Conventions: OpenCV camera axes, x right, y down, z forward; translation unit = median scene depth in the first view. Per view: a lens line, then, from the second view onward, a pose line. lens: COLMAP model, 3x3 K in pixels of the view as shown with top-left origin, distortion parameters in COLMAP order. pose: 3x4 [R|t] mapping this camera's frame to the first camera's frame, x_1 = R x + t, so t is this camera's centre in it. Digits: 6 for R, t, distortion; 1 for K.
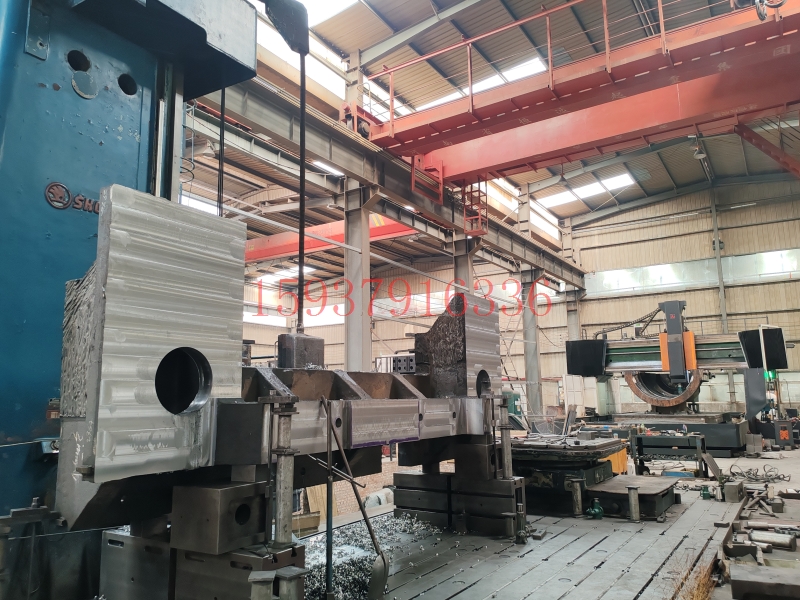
lens RADIAL K [[610.1, 0, 400.0], [0, 610.1, 300.0], [0, 0, 1]] dist [0.084108, -0.094348]
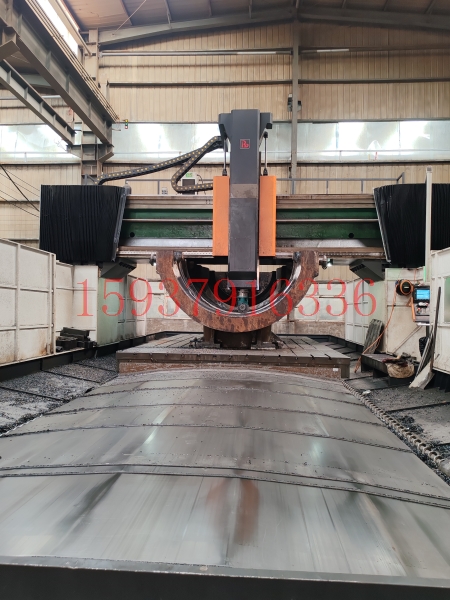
lens RADIAL K [[457.6, 0, 225.0], [0, 457.6, 300.0], [0, 0, 1]] dist [0.084108, -0.094348]
pose [[0.880186, 0.042008, 0.472766, 0.199718], [-0.105706, 0.988408, 0.108975, 0.086089], [-0.462708, -0.145893, 0.874424, 0.539544]]
